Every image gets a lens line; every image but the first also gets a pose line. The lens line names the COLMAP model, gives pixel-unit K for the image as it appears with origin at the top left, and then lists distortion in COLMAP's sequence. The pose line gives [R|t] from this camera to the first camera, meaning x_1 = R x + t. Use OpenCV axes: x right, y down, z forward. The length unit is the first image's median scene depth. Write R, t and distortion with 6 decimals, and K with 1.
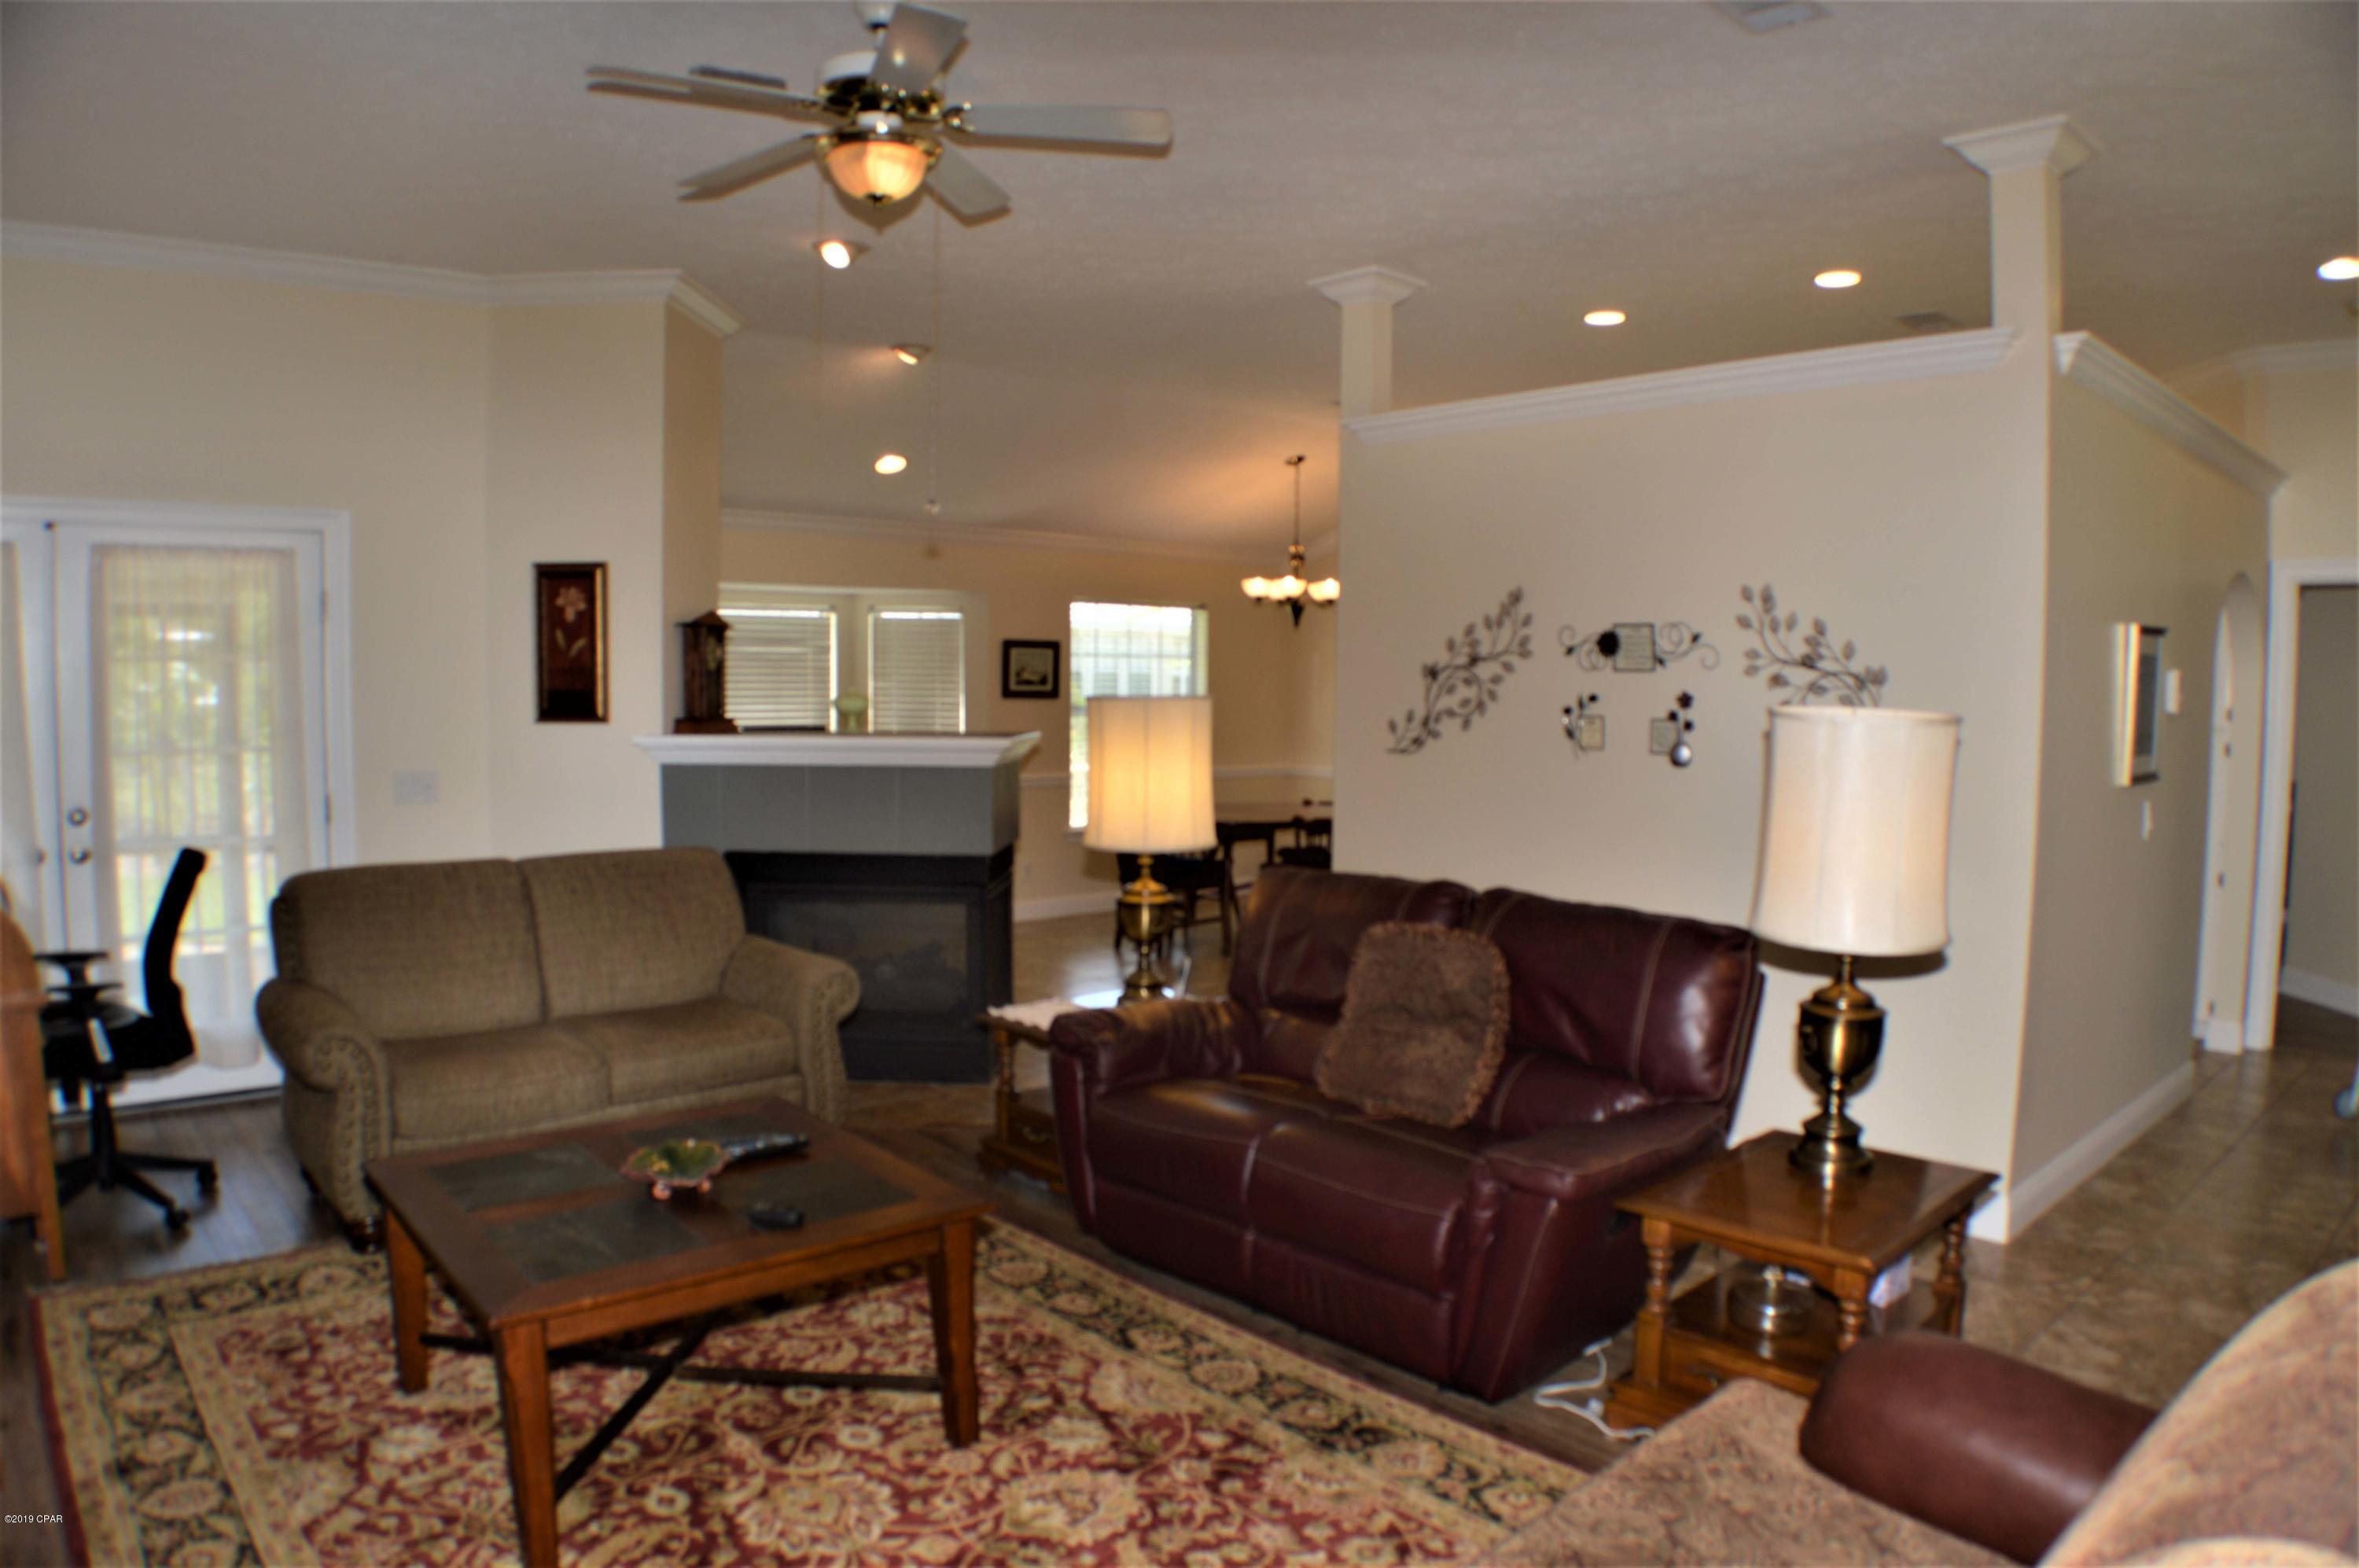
lens RADIAL K [[1528.9, 0, 1178.9], [0, 1528.9, 799.4], [0, 0, 1]] dist [-0.165394, 0.030834]
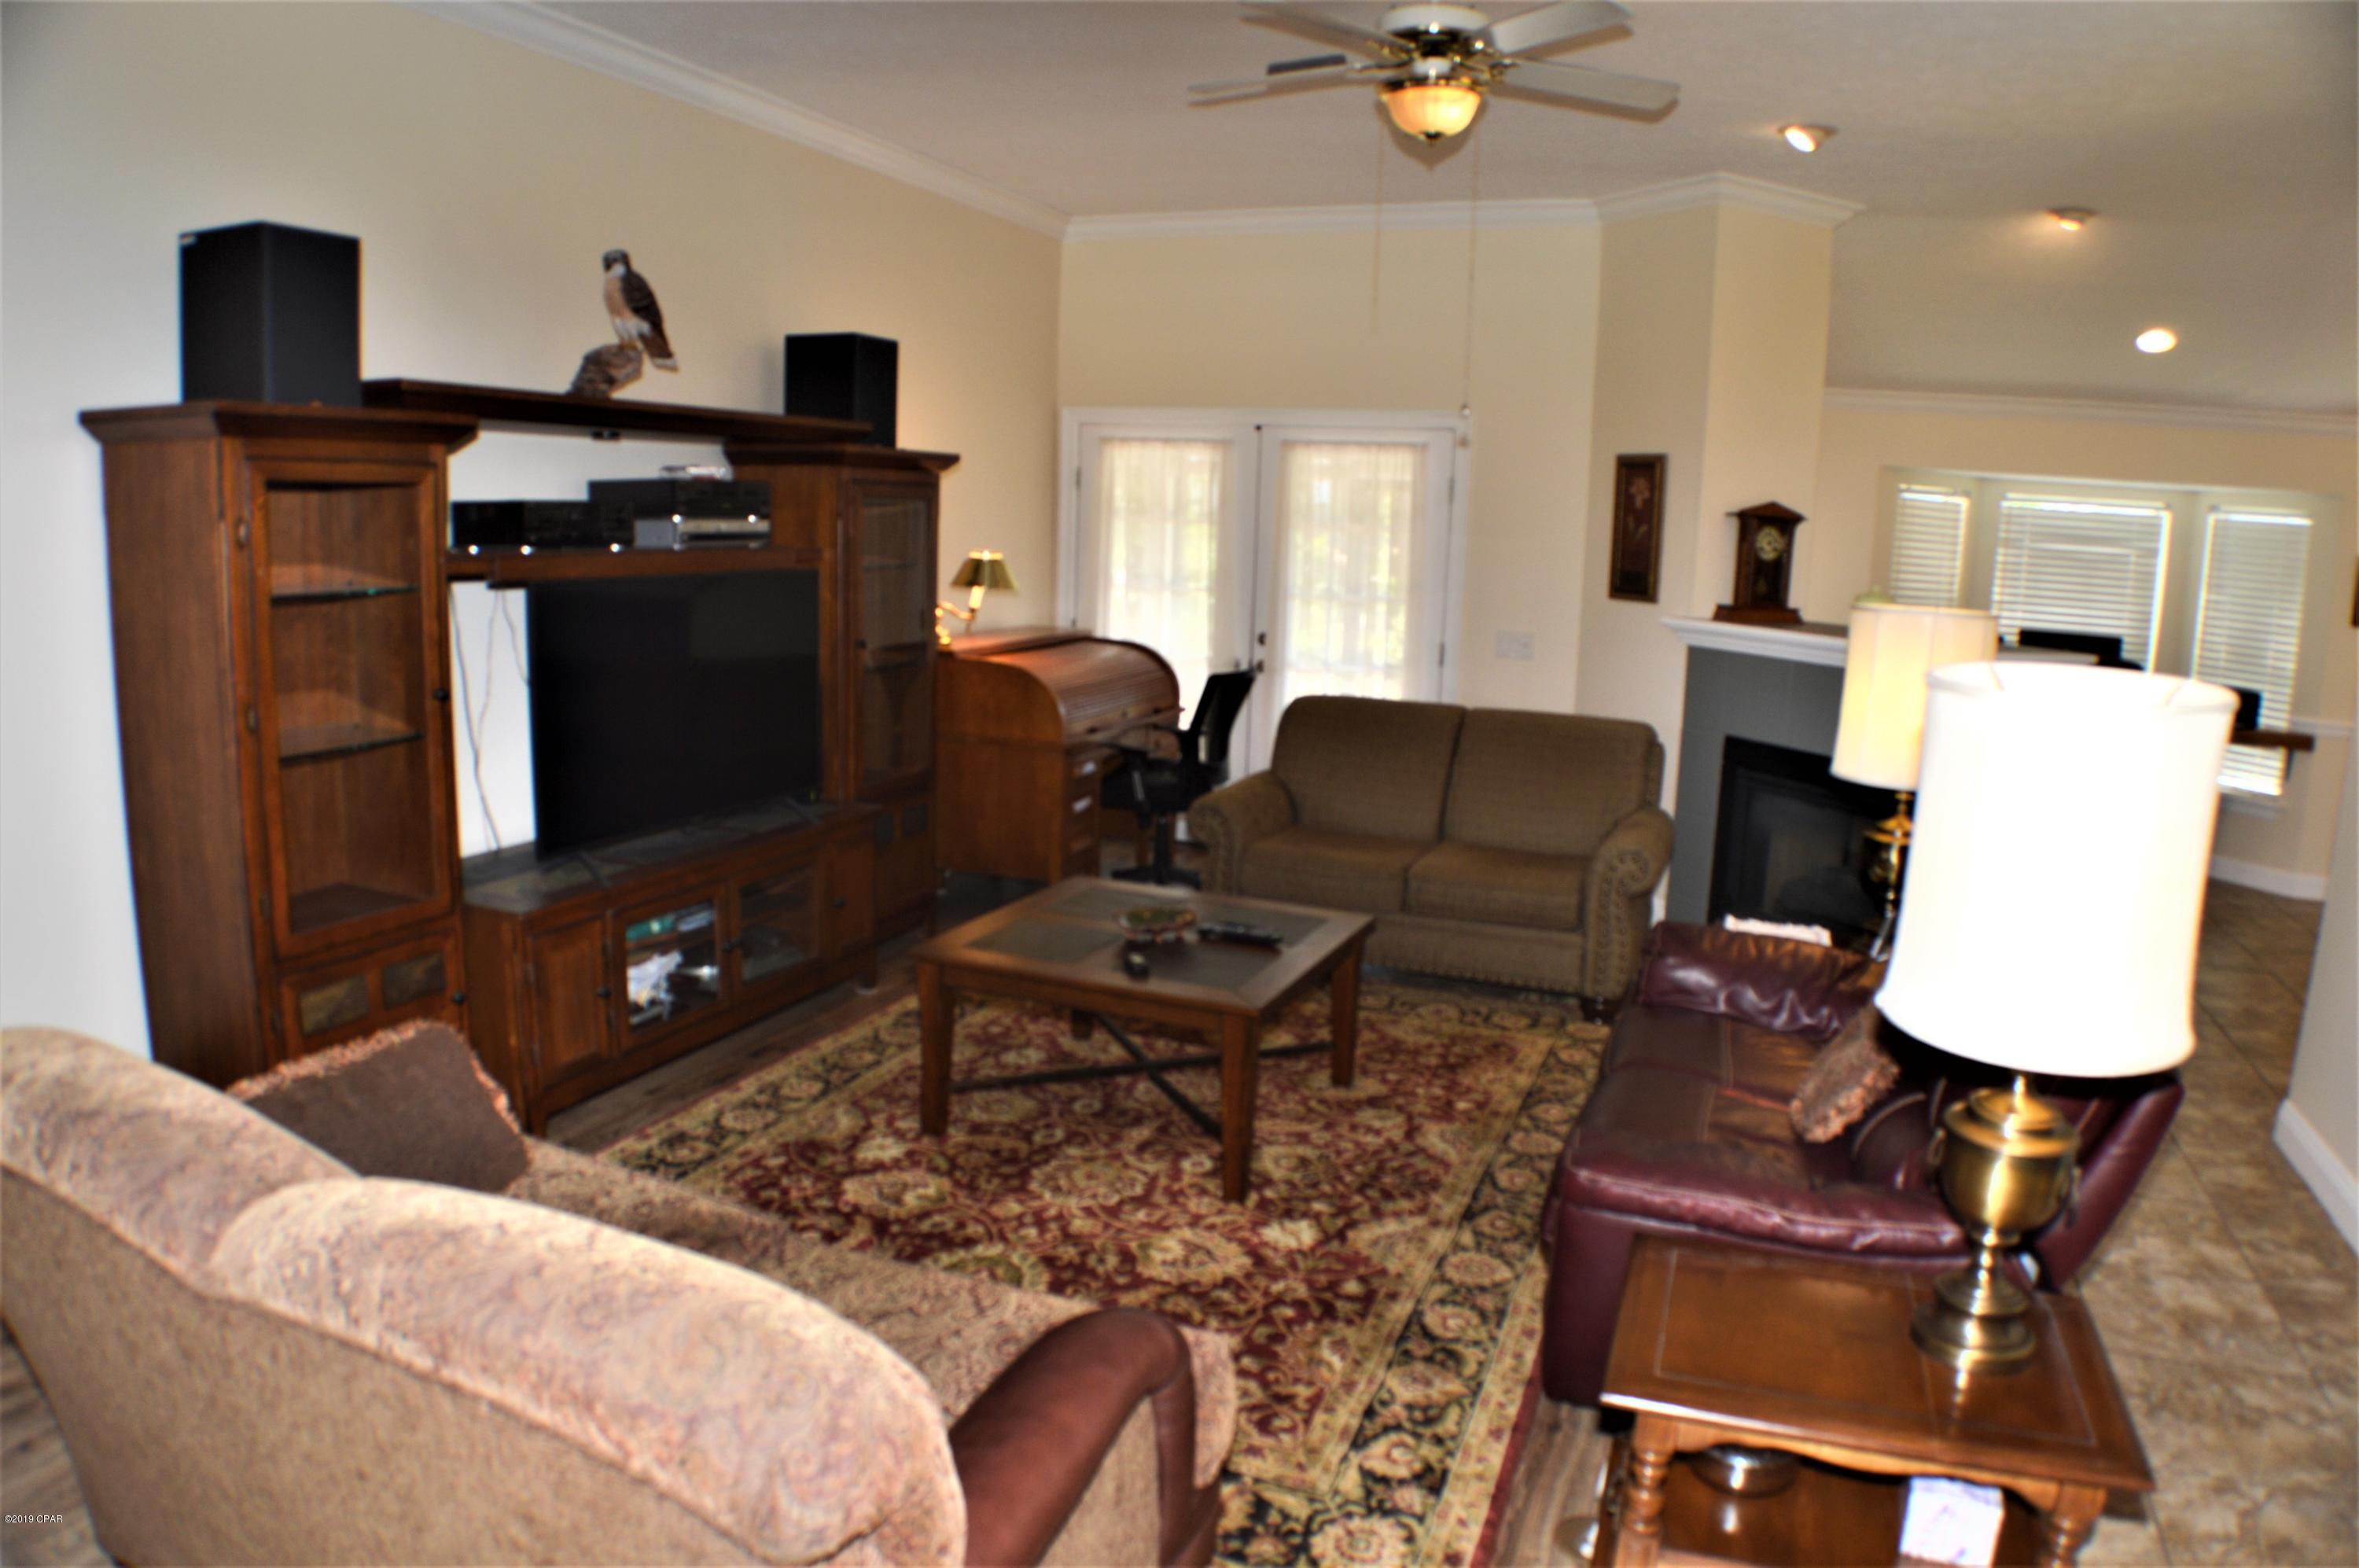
lens RADIAL K [[1528.9, 0, 1178.9], [0, 1528.9, 799.4], [0, 0, 1]] dist [-0.165394, 0.030834]
pose [[0.439329, 0.170968, -0.881907, 0.553844], [-0.096397, 0.985026, 0.142938, -0.040196], [0.893139, 0.022216, 0.449232, 0.247337]]
